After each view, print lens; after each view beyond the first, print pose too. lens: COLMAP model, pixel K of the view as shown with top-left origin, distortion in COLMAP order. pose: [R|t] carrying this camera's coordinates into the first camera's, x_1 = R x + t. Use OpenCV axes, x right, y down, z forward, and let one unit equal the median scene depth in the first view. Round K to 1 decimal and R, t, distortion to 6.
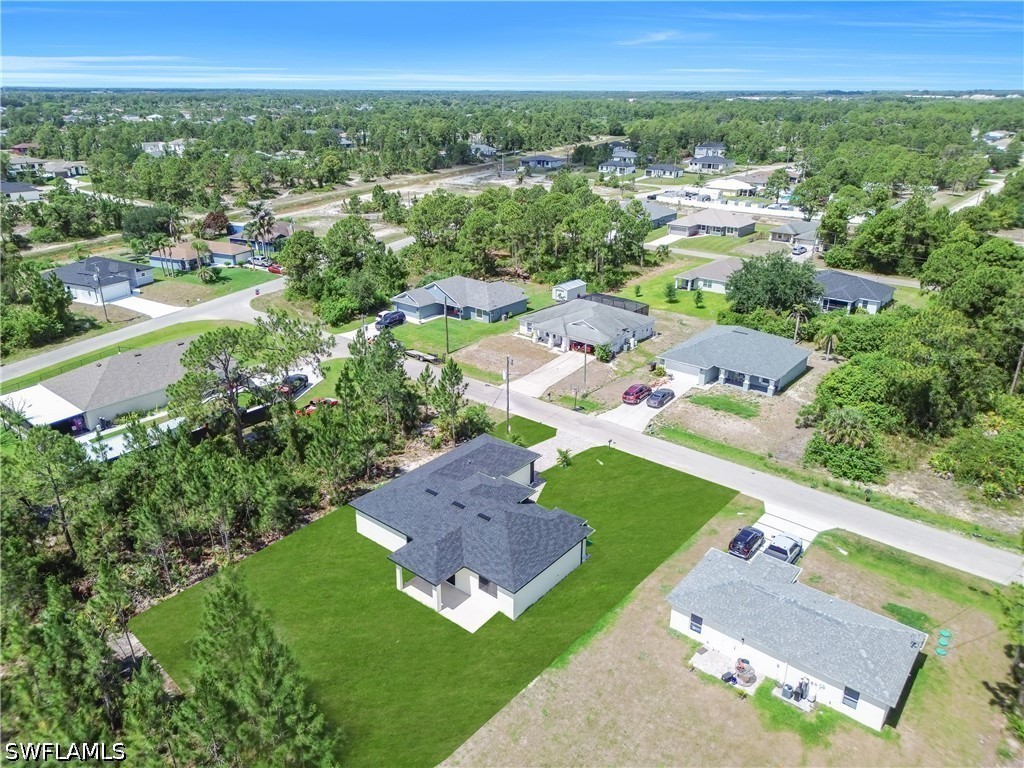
lens RADIAL K [[713.0, 0, 512.0], [0, 713.0, 384.0], [0, 0, 1]] dist [0.003969, -0.004885]
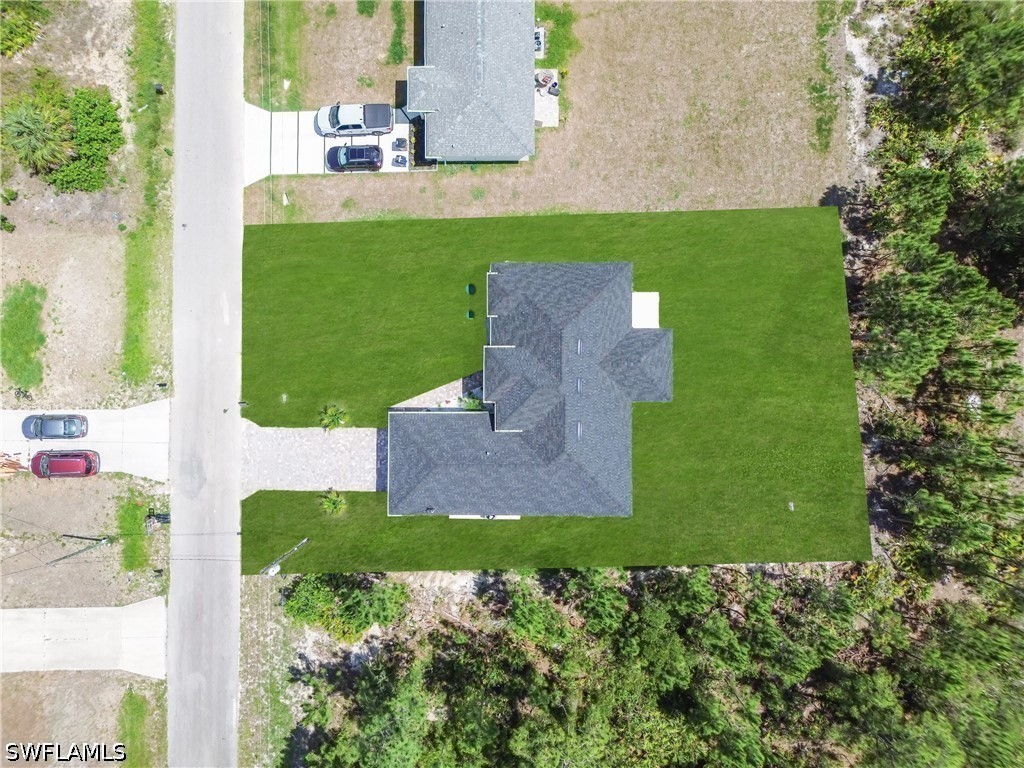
lens RADIAL K [[713.0, 0, 512.0], [0, 713.0, 384.0], [0, 0, 1]] dist [0.003969, -0.004885]
pose [[-0.633073, -0.773280, 0.035453, -0.043418], [0.321504, -0.220996, 0.920758, -0.527157], [-0.704169, 0.594306, 0.388519, 0.587940]]
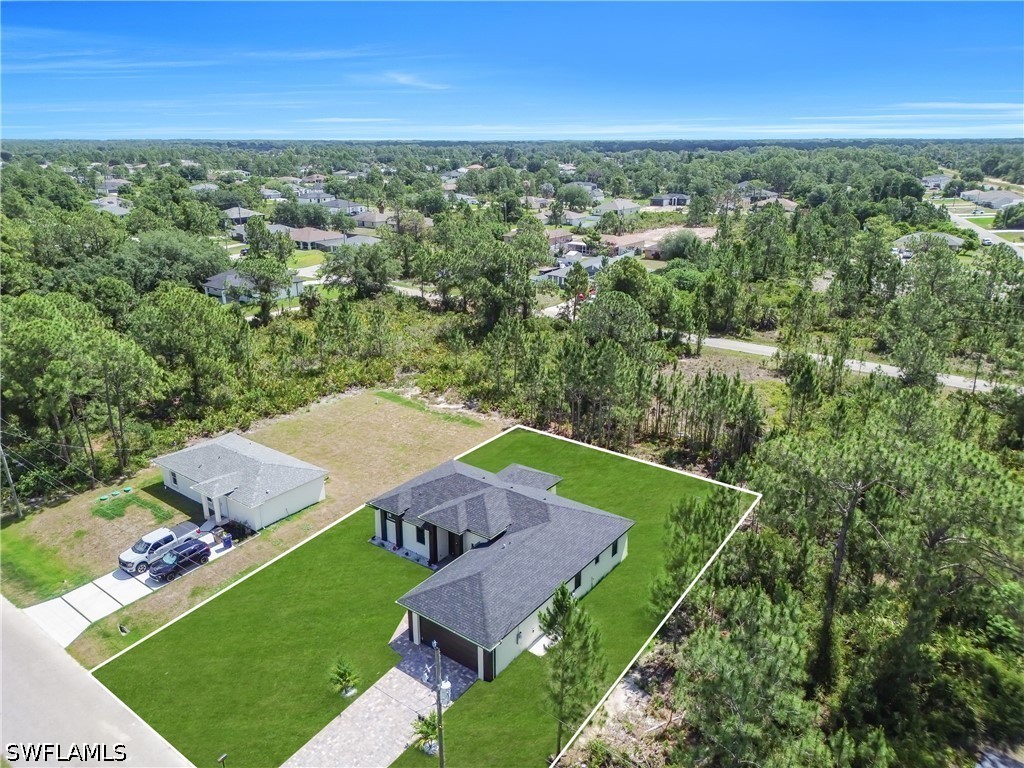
lens RADIAL K [[713.0, 0, 512.0], [0, 713.0, 384.0], [0, 0, 1]] dist [0.003969, -0.004885]
pose [[-0.999171, 0.028466, -0.029109, -0.050618], [0.002422, 0.755248, 0.655434, -0.446753], [0.040642, 0.654820, -0.754691, 1.319545]]
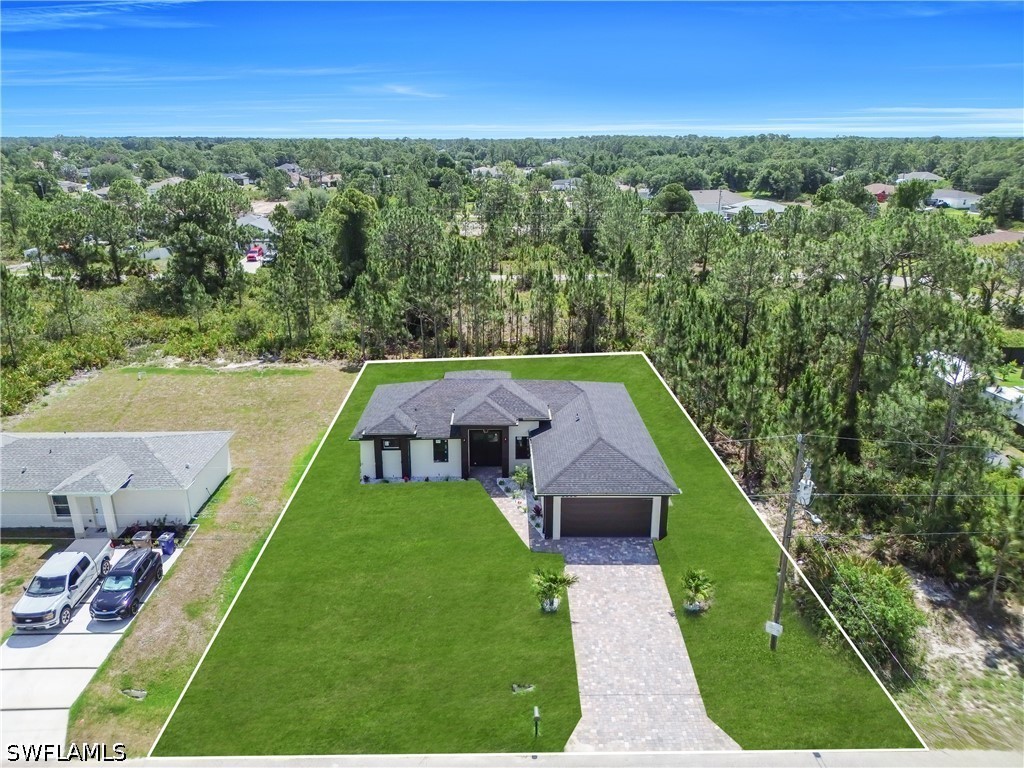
lens RADIAL K [[713.0, 0, 512.0], [0, 713.0, 384.0], [0, 0, 1]] dist [0.003969, -0.004885]
pose [[-0.763378, 0.216938, -0.608434, 0.345633], [-0.238789, 0.780423, 0.577859, -0.256904], [0.600195, 0.586412, -0.543955, 1.195990]]
